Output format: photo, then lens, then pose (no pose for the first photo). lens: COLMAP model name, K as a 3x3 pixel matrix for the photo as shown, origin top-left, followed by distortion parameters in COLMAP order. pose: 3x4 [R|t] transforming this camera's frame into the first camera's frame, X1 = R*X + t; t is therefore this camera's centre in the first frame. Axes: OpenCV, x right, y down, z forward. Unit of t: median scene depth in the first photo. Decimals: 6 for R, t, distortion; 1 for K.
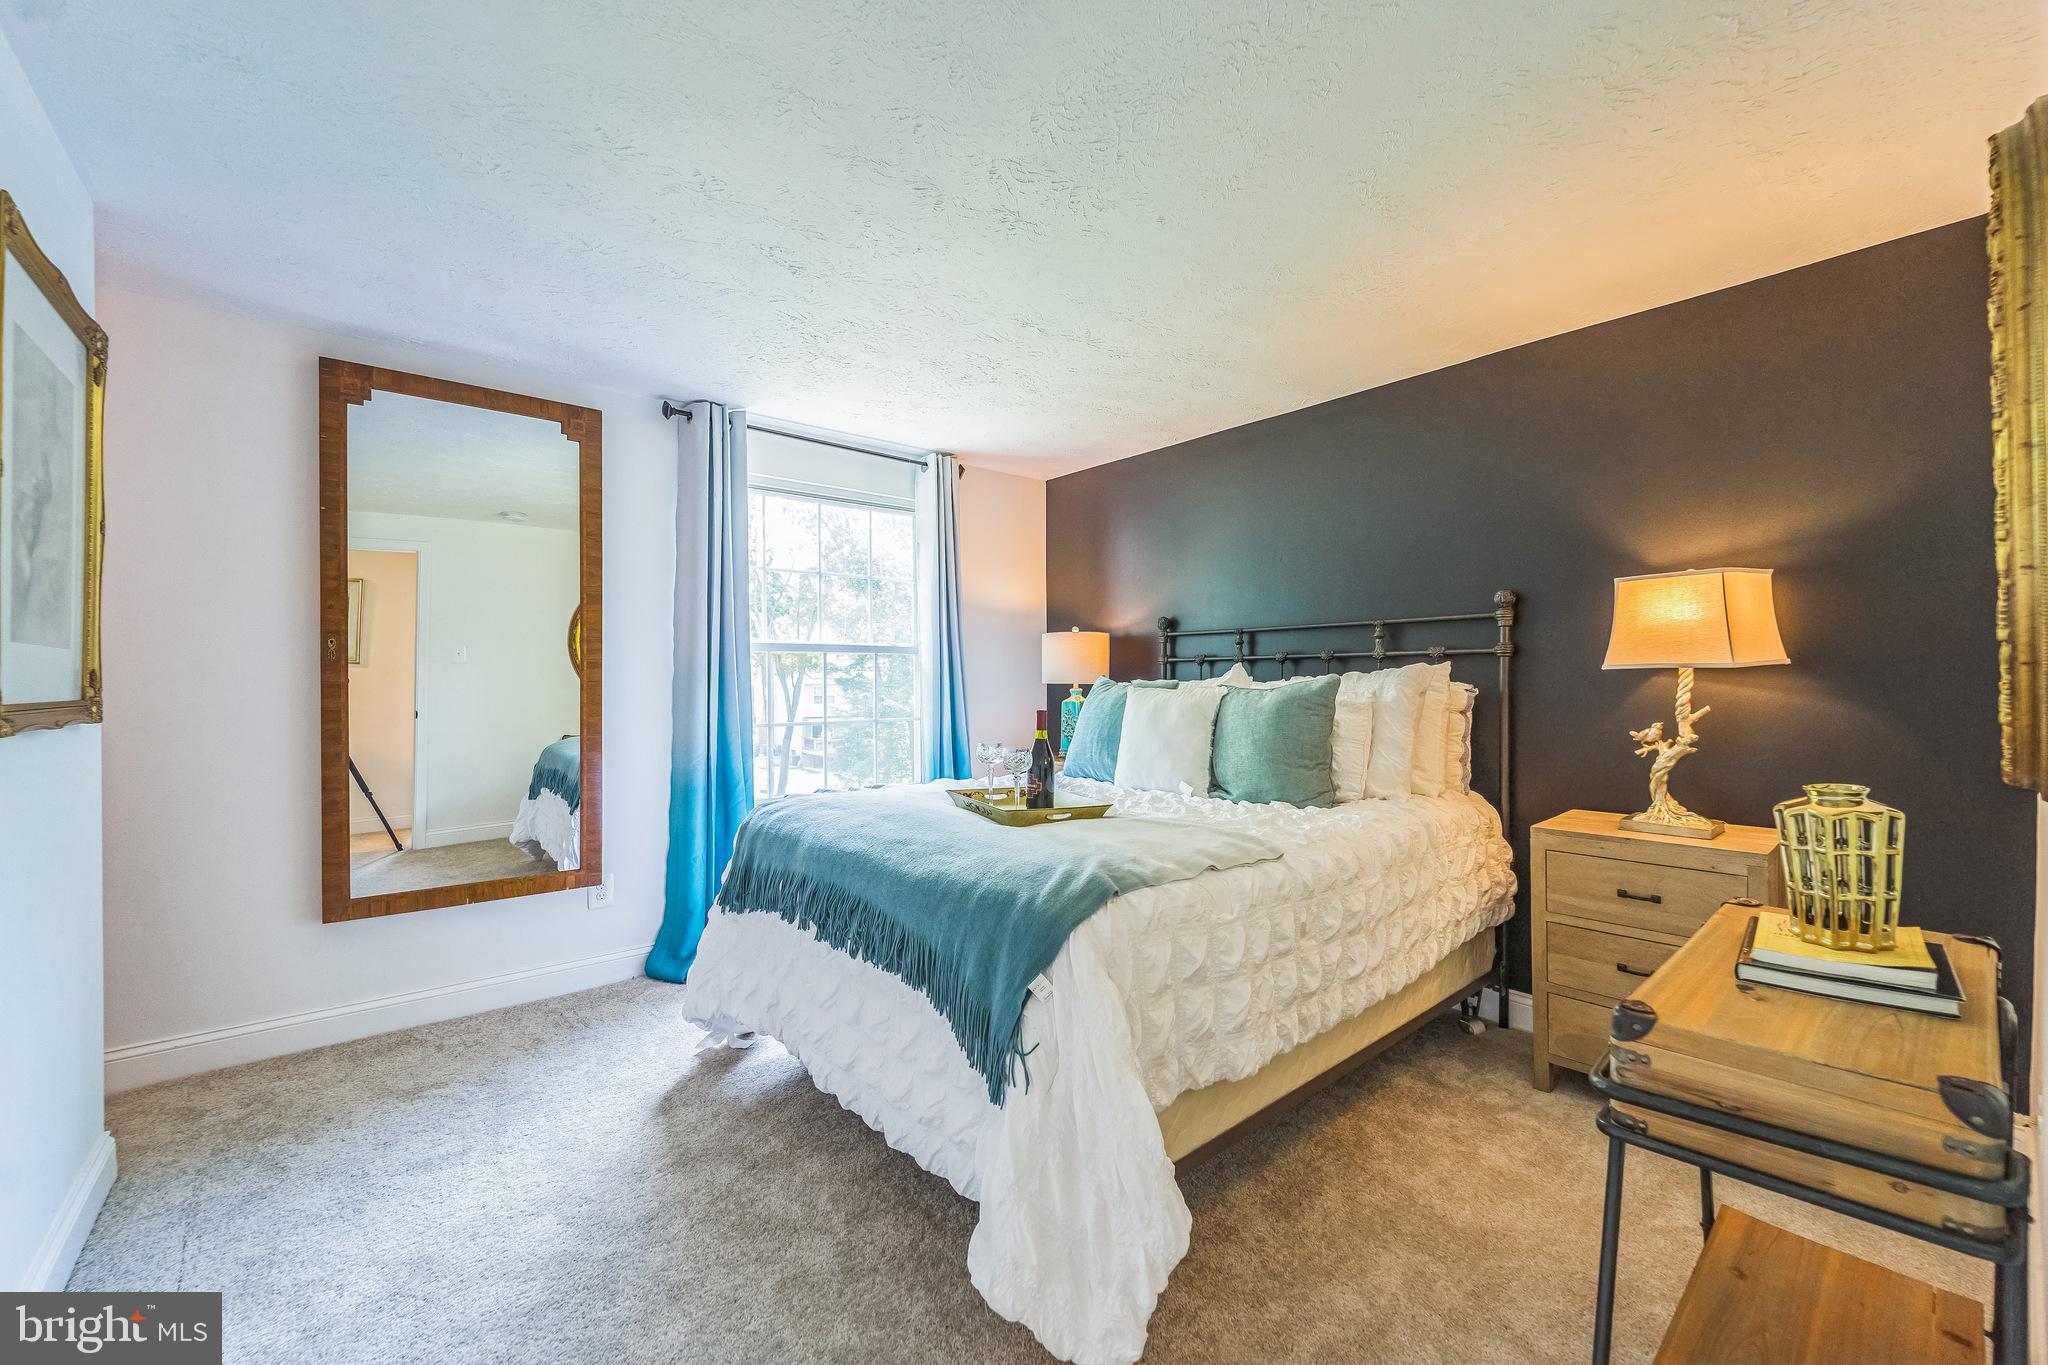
lens RADIAL K [[830.7, 0, 1033.1], [0, 830.7, 674.6], [0, 0, 1]] dist [0.003954, -0.001100]
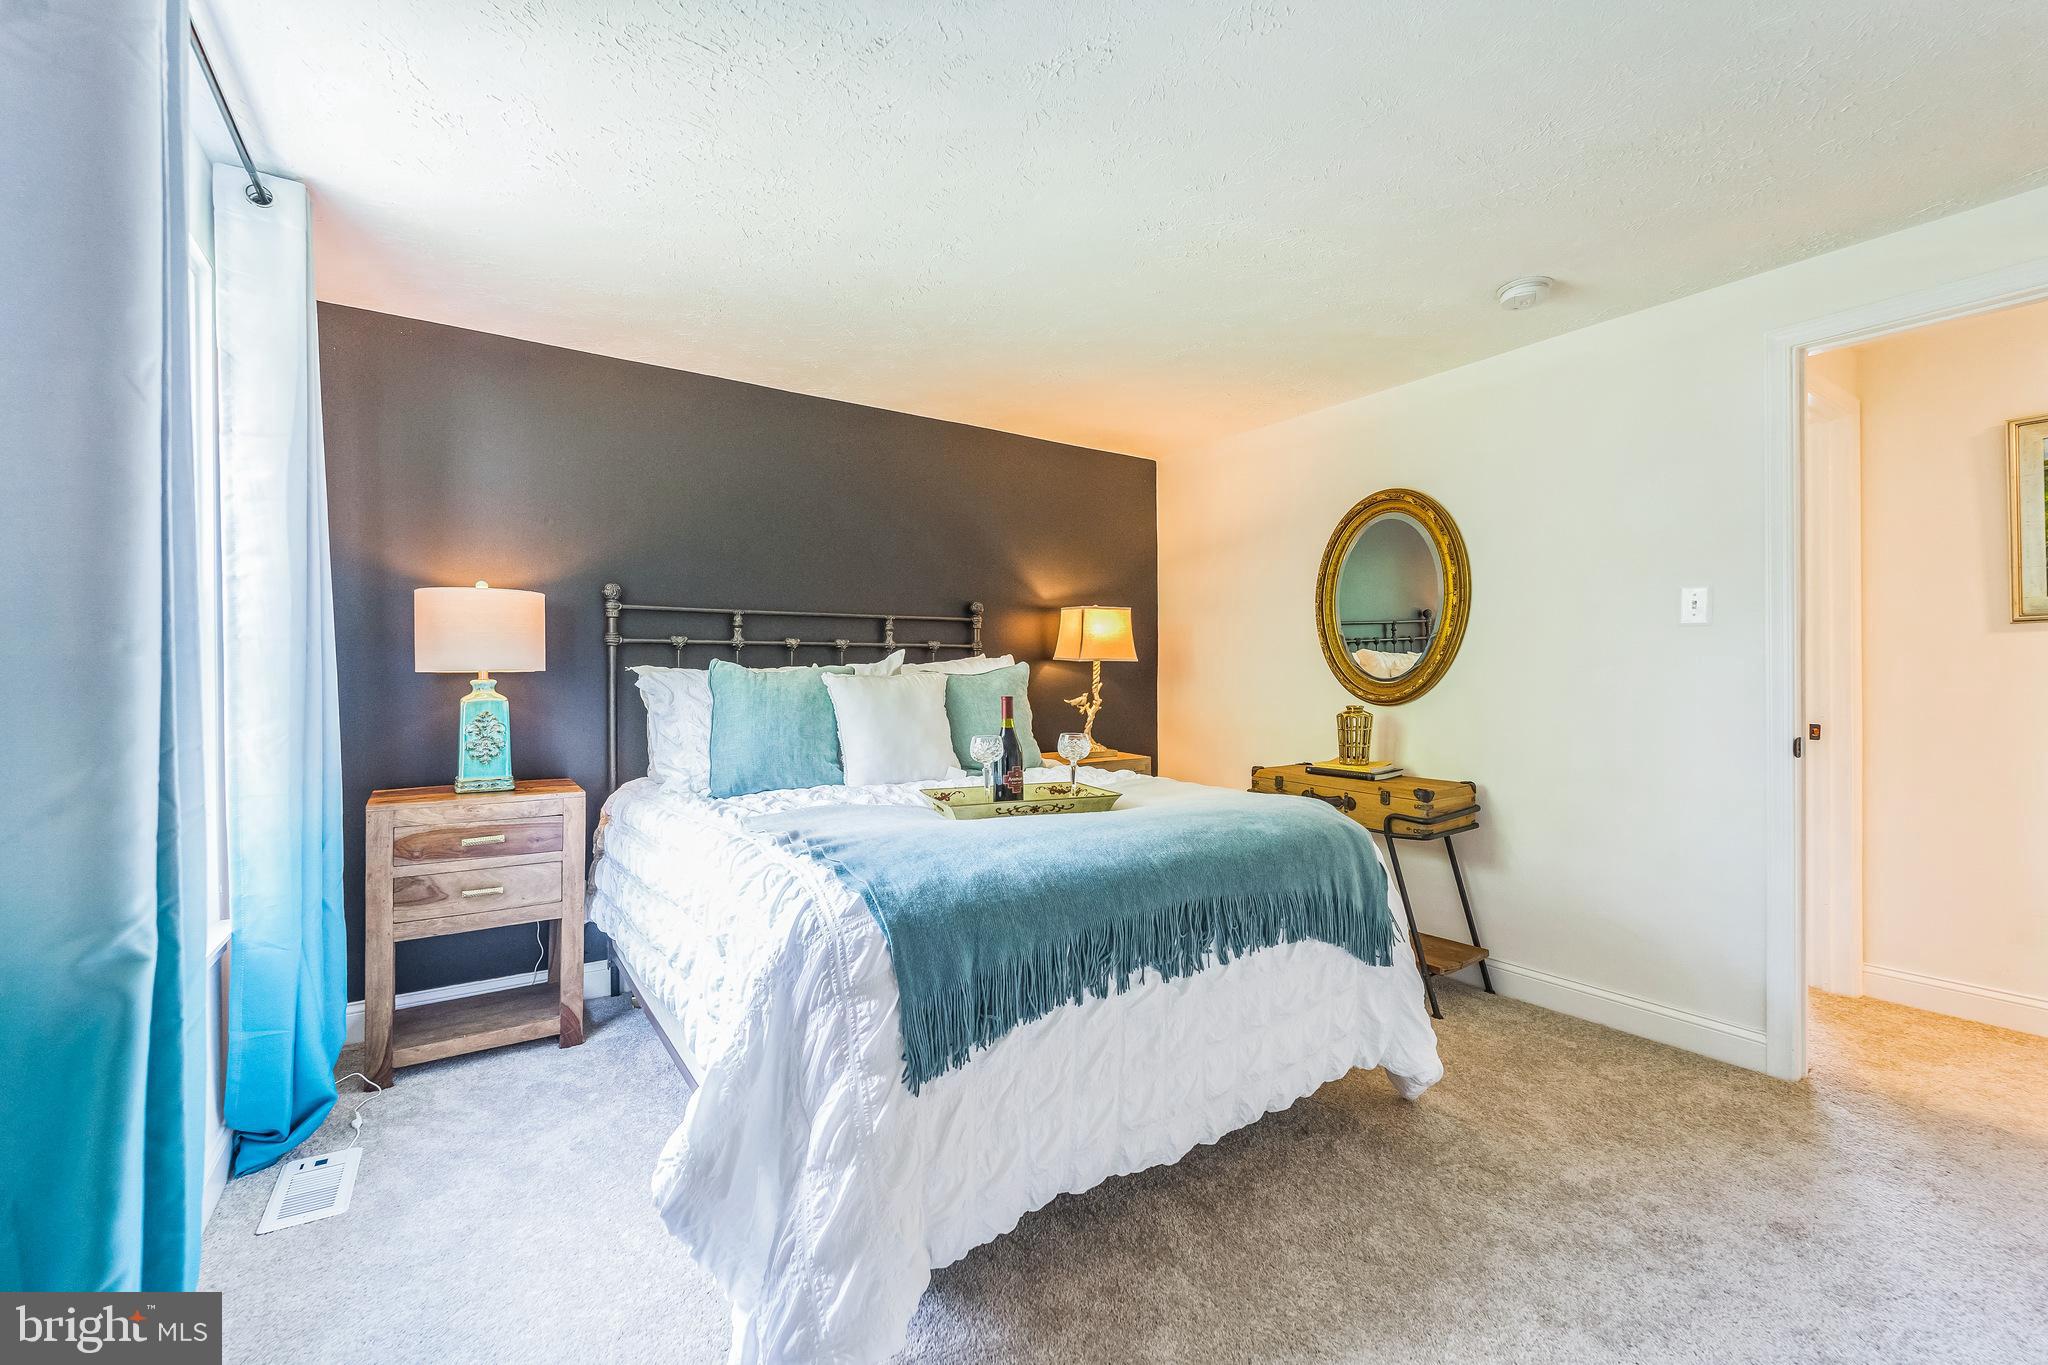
lens RADIAL K [[830.7, 0, 1034.5], [0, 830.7, 681.5], [0, 0, 1]] dist [0.003954, -0.001100]
pose [[0.113463, 0.004136, 0.993534, -0.918422], [0.007449, 0.999960, -0.005014, 0.042341], [-0.993514, 0.007970, 0.113428, 0.922348]]
